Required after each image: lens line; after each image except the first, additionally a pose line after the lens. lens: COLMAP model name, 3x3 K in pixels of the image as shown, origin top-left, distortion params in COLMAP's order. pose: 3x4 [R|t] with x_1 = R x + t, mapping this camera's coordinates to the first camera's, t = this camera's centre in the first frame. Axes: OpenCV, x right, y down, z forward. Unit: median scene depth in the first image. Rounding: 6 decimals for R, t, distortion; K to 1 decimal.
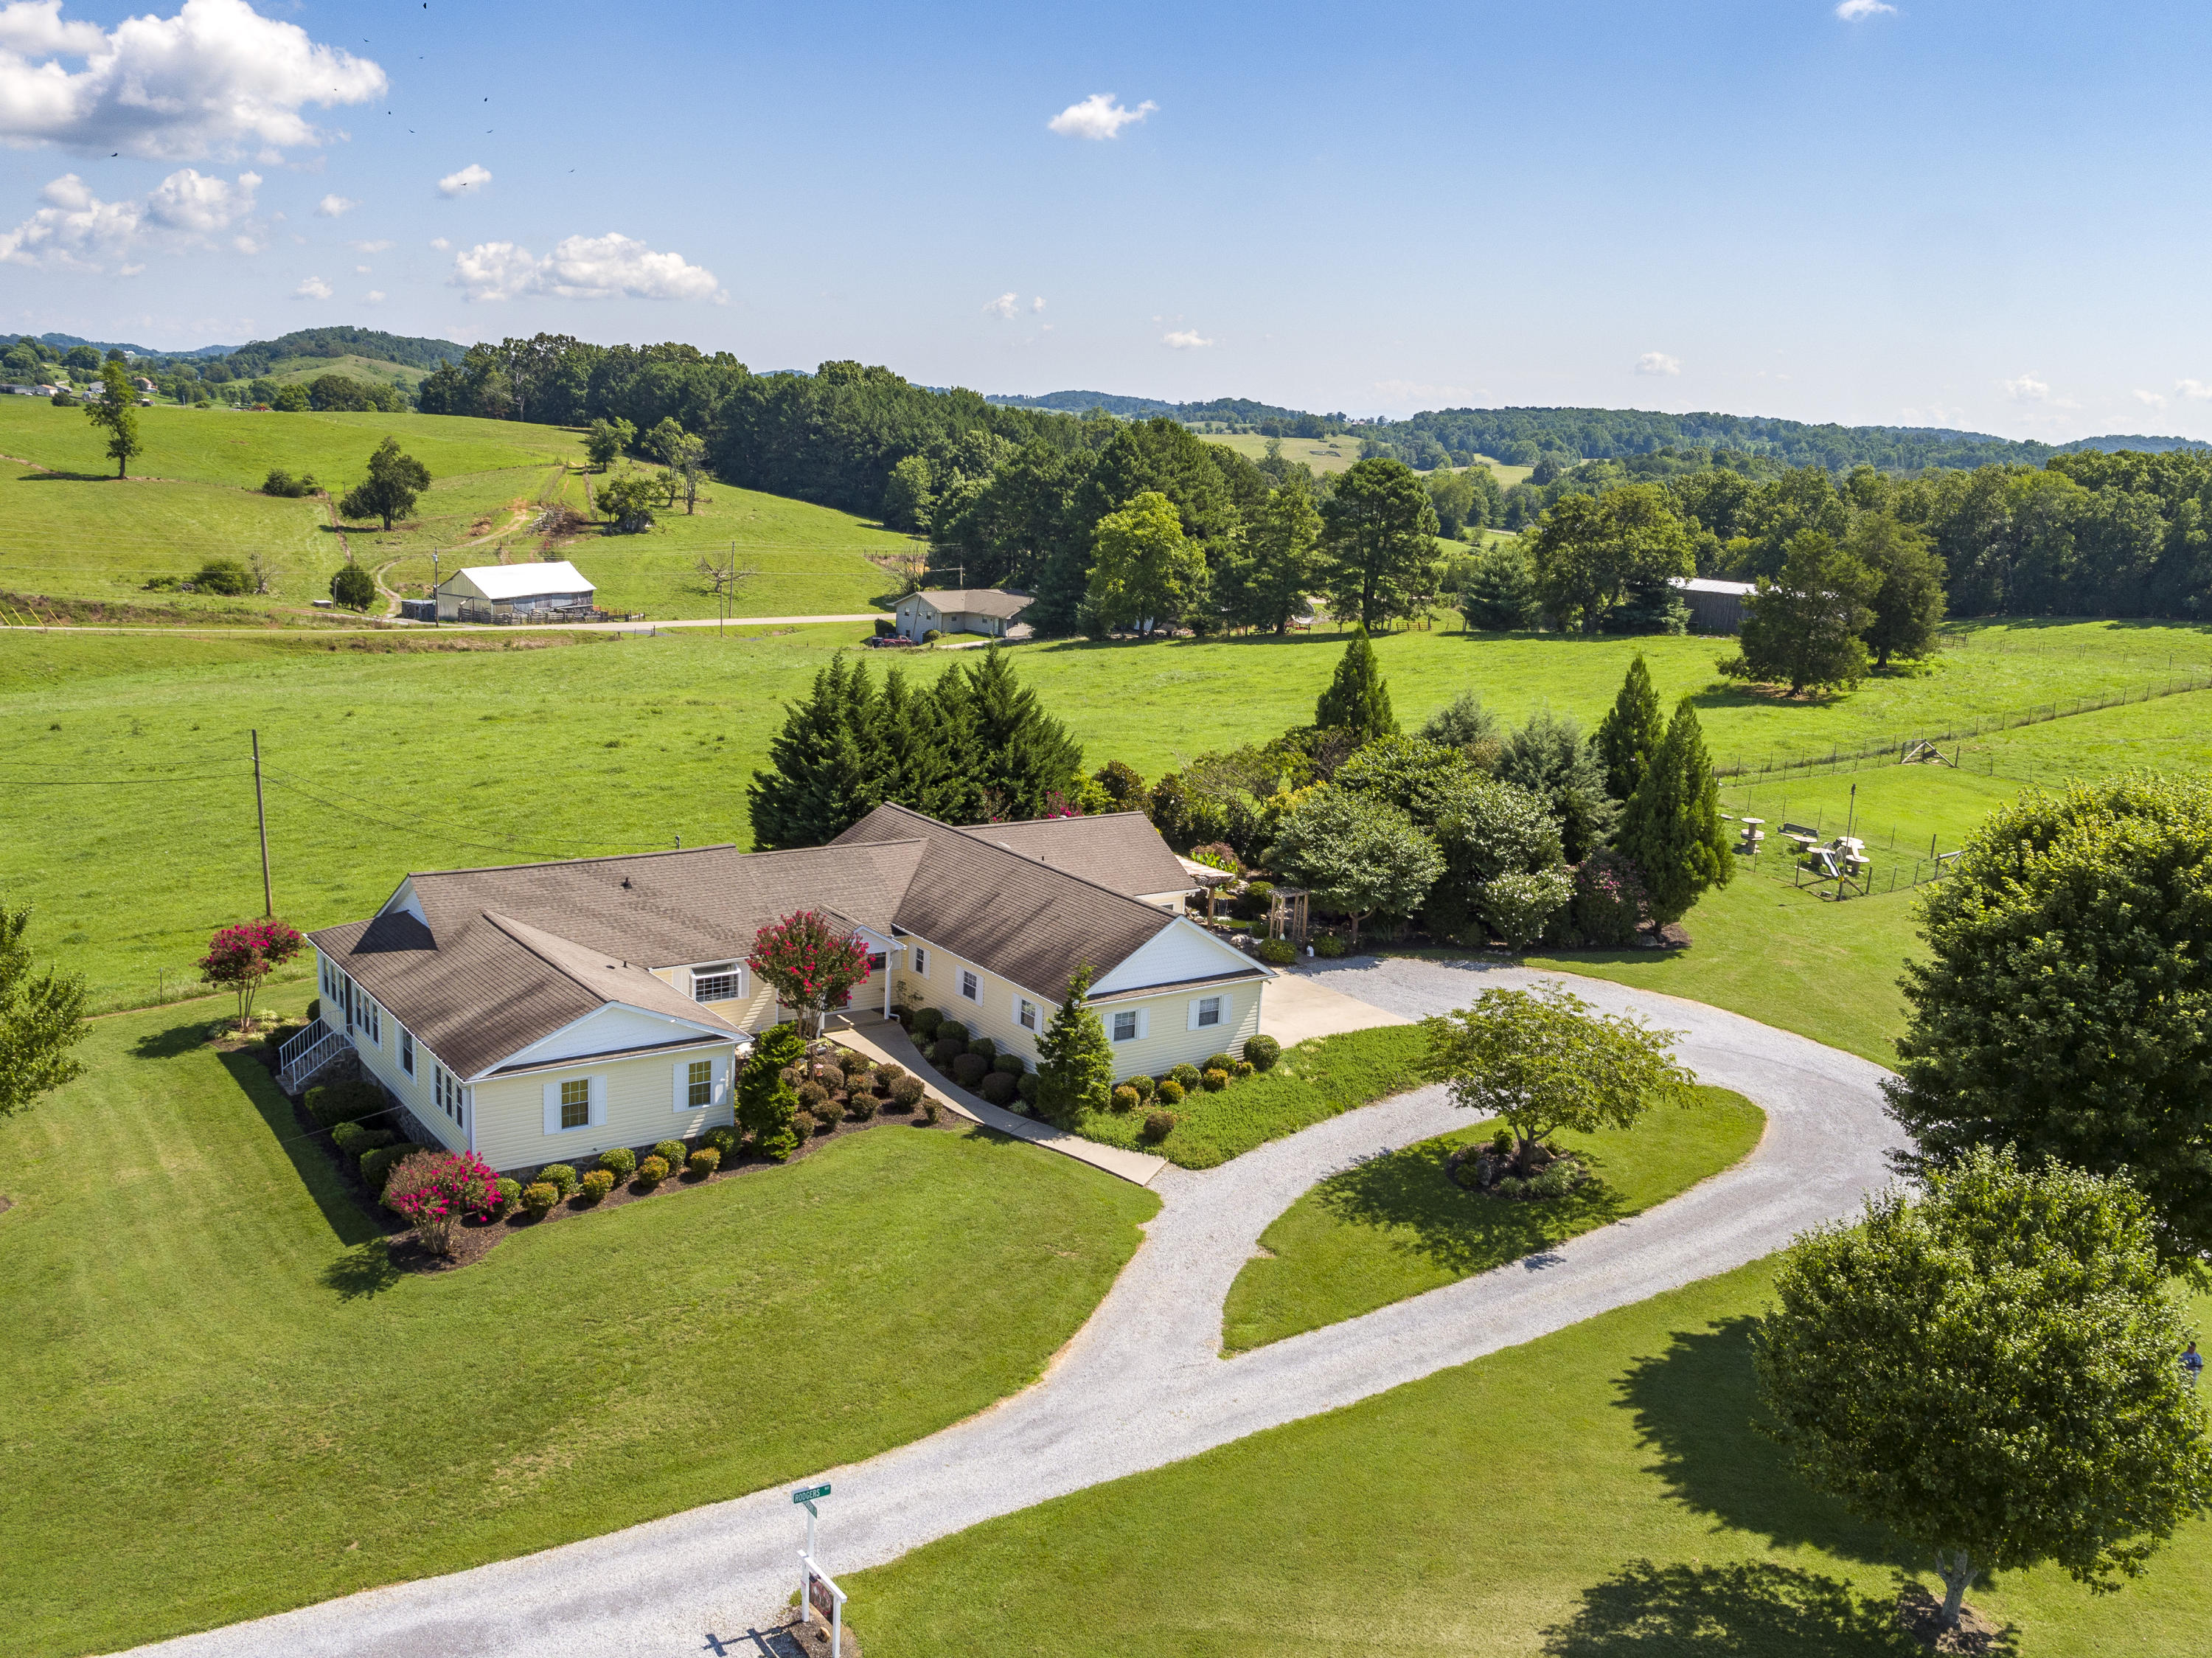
lens RADIAL K [[1946.1, 0, 1094.1], [0, 1946.1, 830.5], [0, 0, 1]] dist [0.000287, -0.007863]
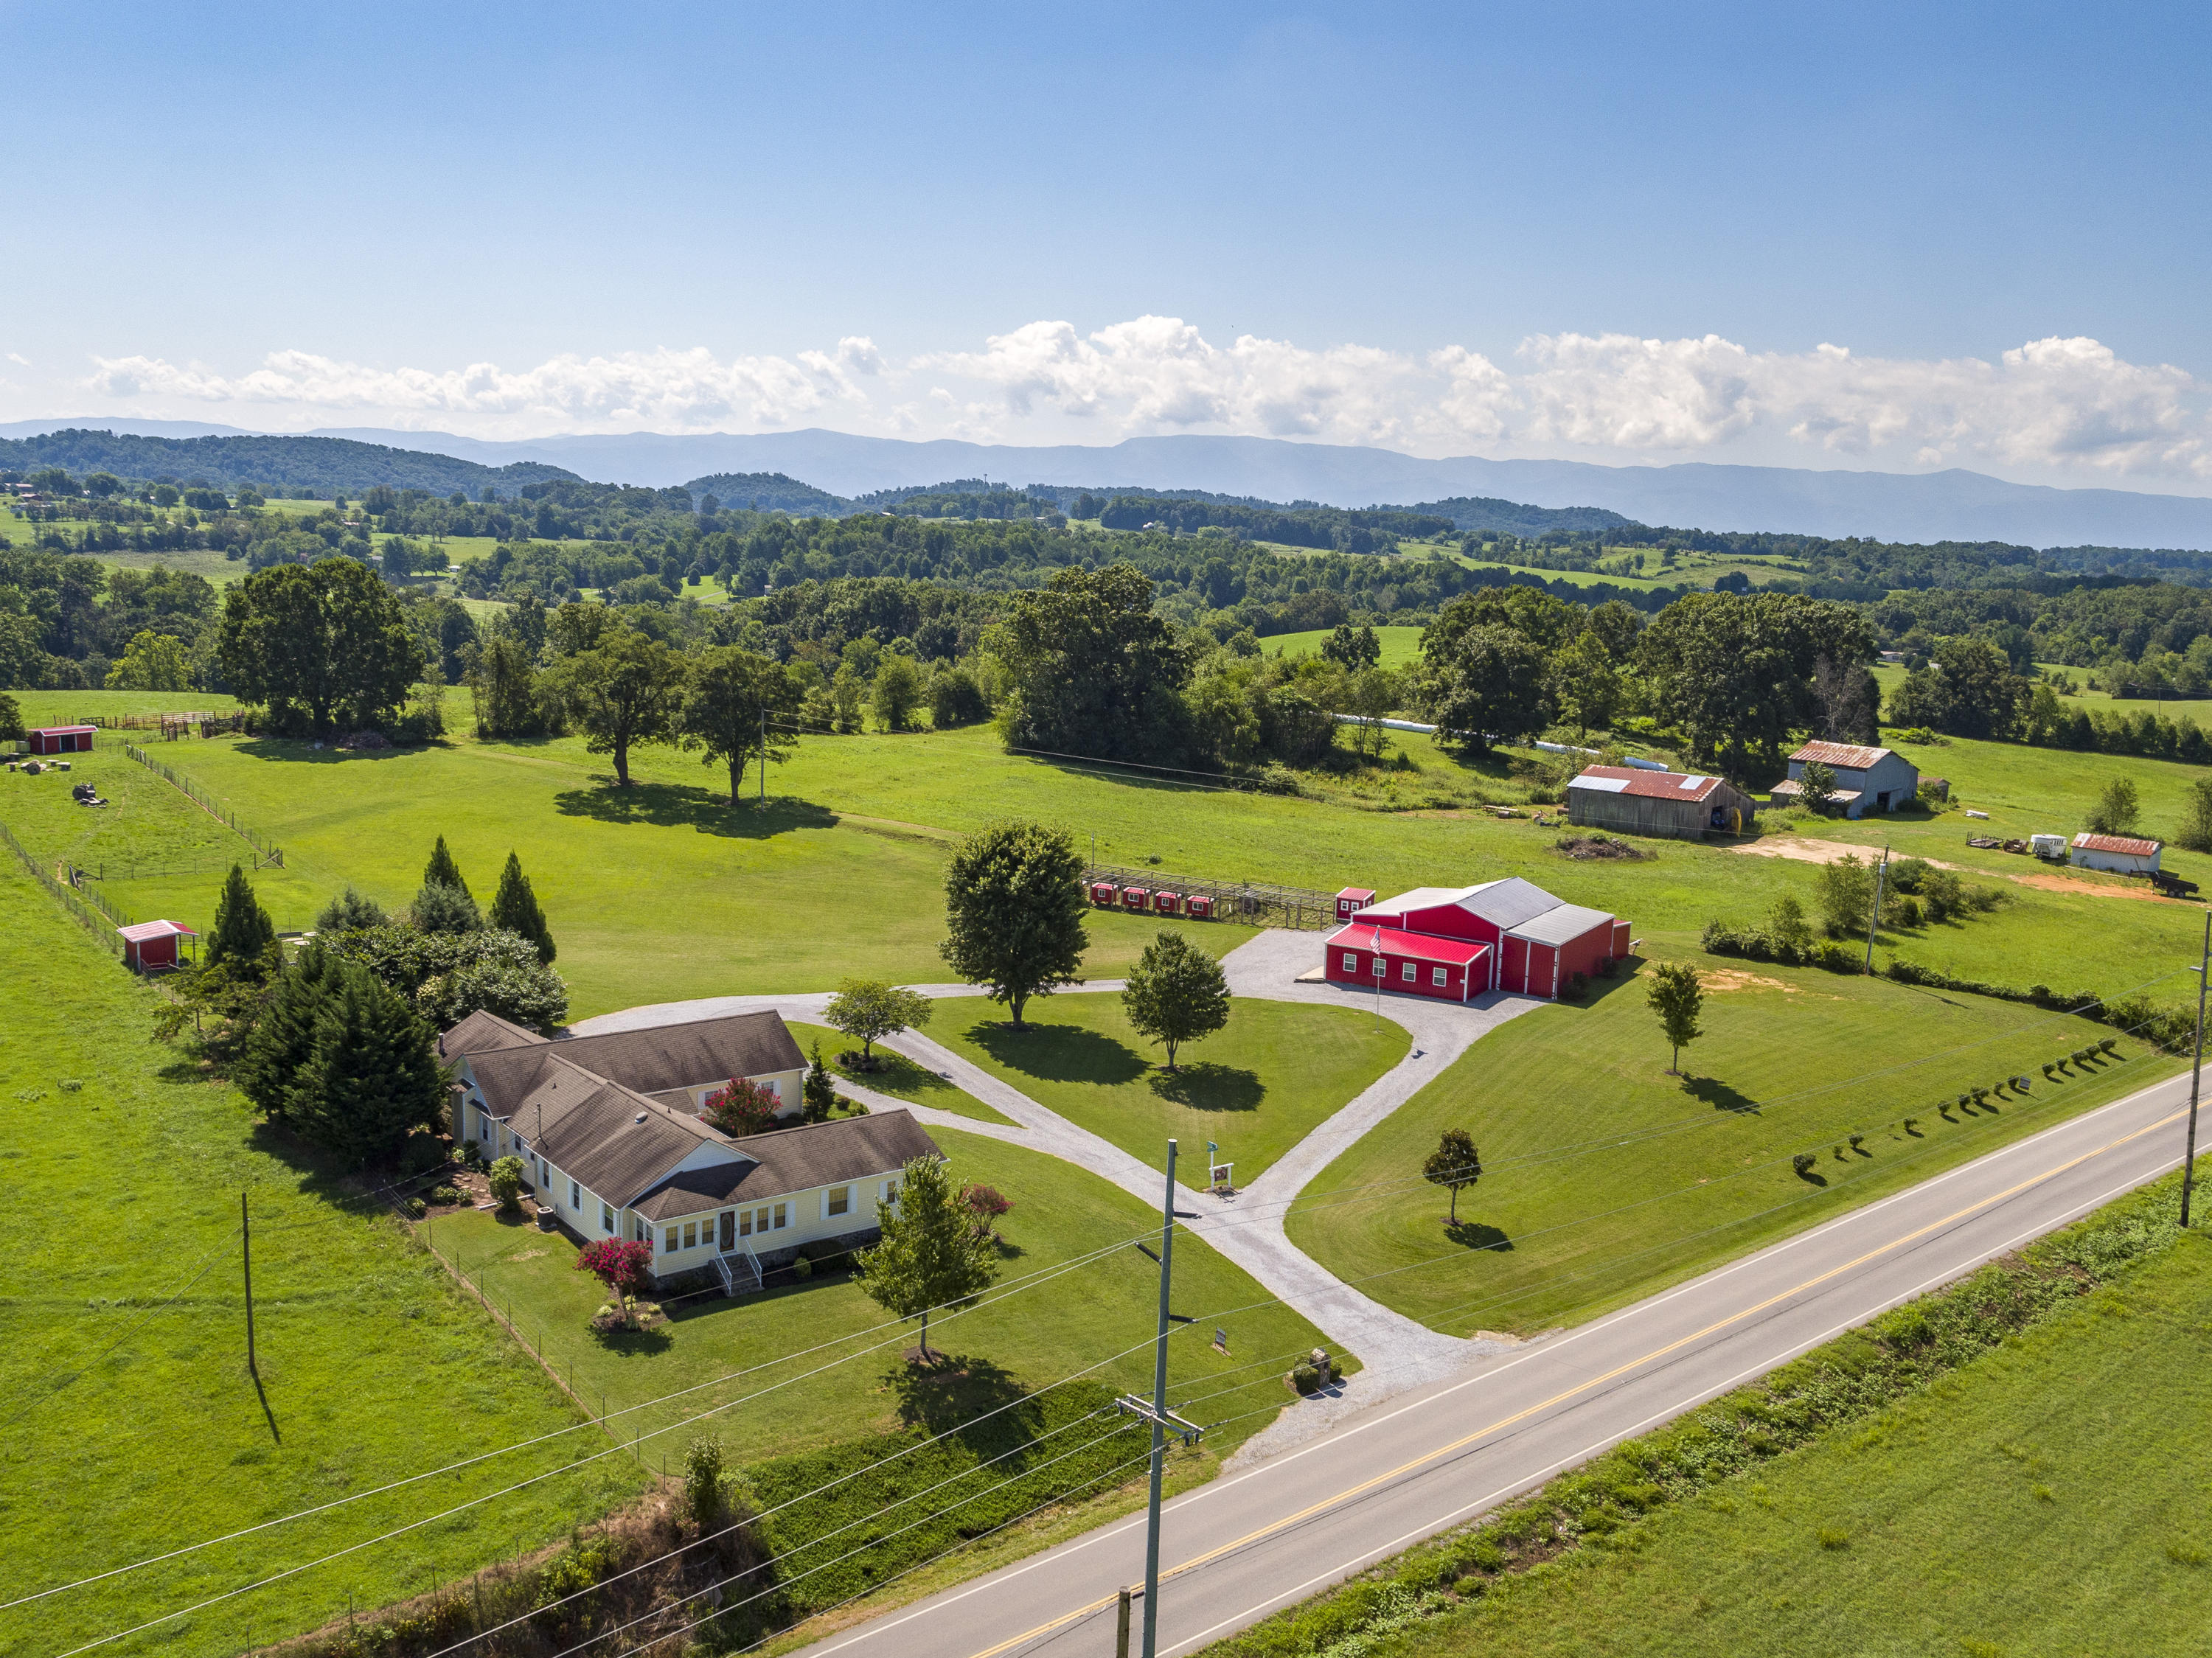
lens RADIAL K [[2004.5, 0, 1100.0], [0, 2004.5, 825.3], [0, 0, 1]] dist [0.003618, 0.006880]
pose [[-0.030477, -0.214713, 0.976201, -1.420642], [0.177738, 0.959926, 0.216683, -0.384241], [-0.983606, 0.180111, 0.008907, 0.496818]]
